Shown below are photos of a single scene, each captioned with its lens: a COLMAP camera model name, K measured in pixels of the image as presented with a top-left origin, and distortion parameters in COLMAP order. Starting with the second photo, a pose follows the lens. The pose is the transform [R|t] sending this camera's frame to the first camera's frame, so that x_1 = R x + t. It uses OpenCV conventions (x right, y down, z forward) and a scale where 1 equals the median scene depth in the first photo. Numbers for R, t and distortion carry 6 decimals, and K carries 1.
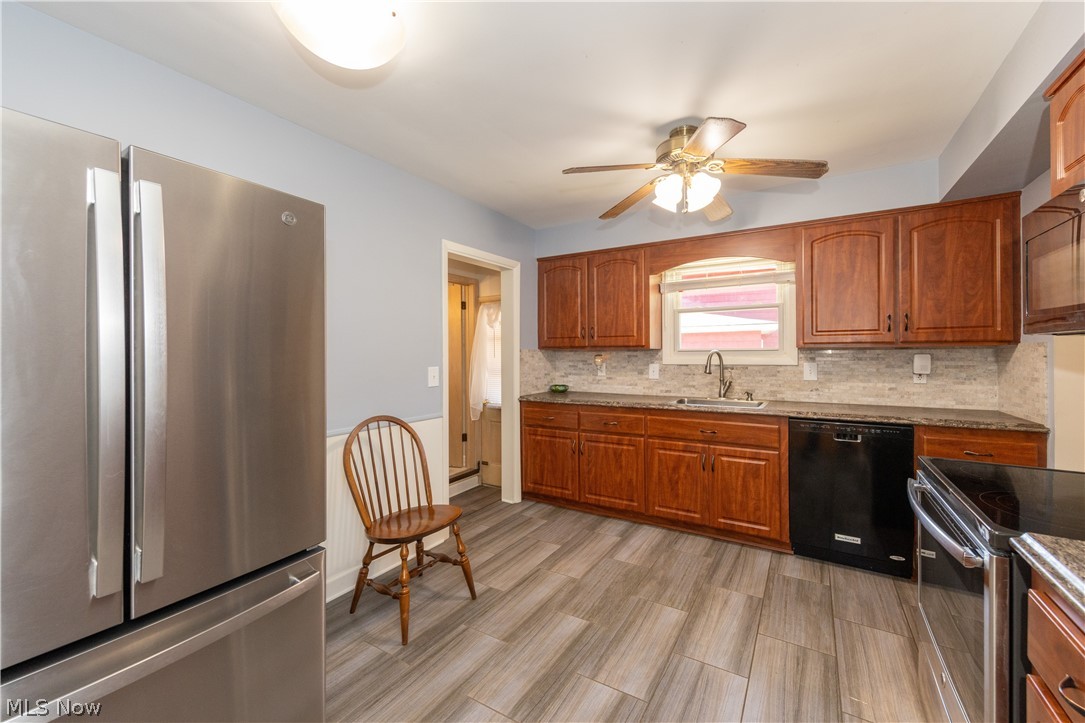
lens RADIAL K [[409.9, 0, 574.0], [0, 409.9, 352.2], [0, 0, 1]] dist [-0.000250, 0.000197]
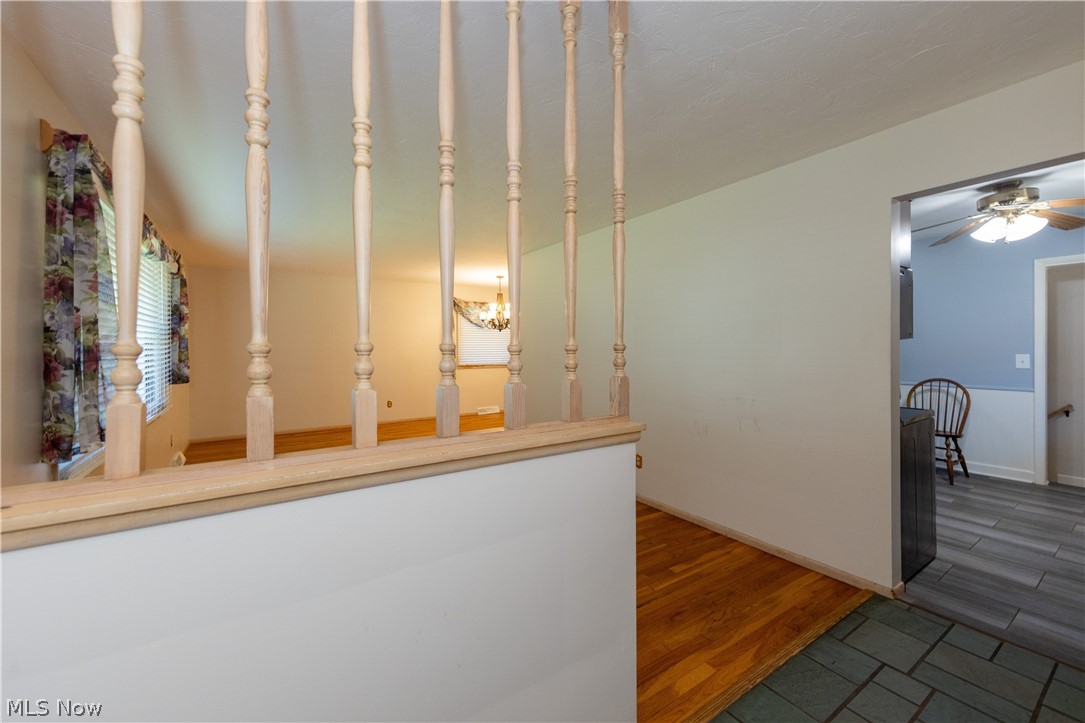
lens RADIAL K [[409.9, 0, 534.4], [0, 409.9, 353.3], [0, 0, 1]] dist [-0.000250, 0.000197]
pose [[-0.449227, 0.012440, -0.893331, 1.778629], [0.022189, 0.999750, 0.002764, -0.008868], [0.893142, -0.018580, -0.449391, 0.176372]]
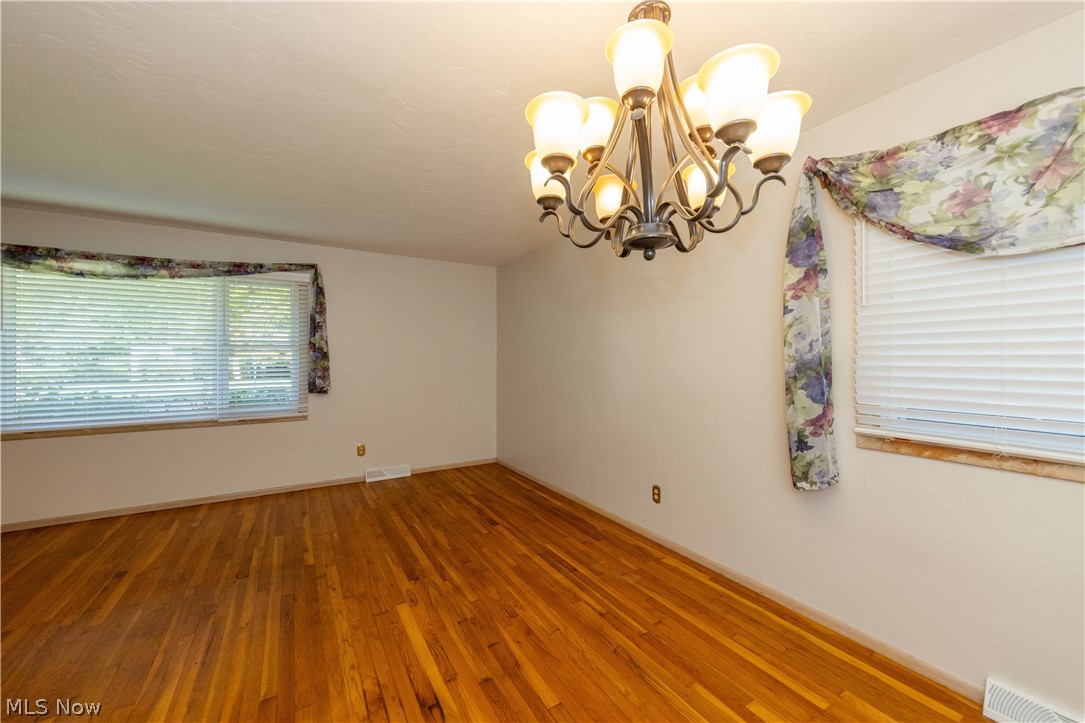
lens RADIAL K [[419.3, 0, 547.5], [0, 419.3, 357.5], [0, 0, 1]] dist [0.000218, 0.000575]
pose [[-0.875813, -0.002238, 0.482645, -0.465795], [-0.010749, 0.999832, -0.014869, -0.039508], [-0.482531, -0.018211, -0.875690, -0.729133]]
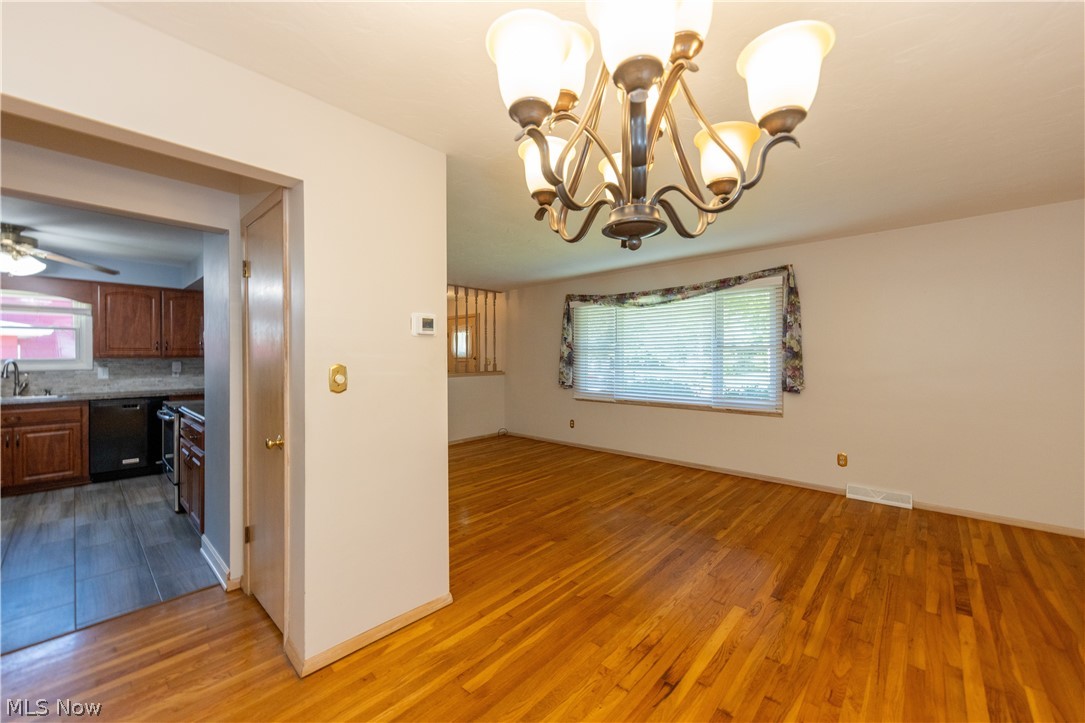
lens RADIAL K [[419.3, 0, 548.9], [0, 419.3, 358.5], [0, 0, 1]] dist [0.000218, 0.000575]
pose [[0.216947, -0.007655, 0.976153, -0.697439], [-0.012167, 0.999870, 0.010545, -0.052866], [-0.976108, -0.014164, 0.216825, -1.135367]]
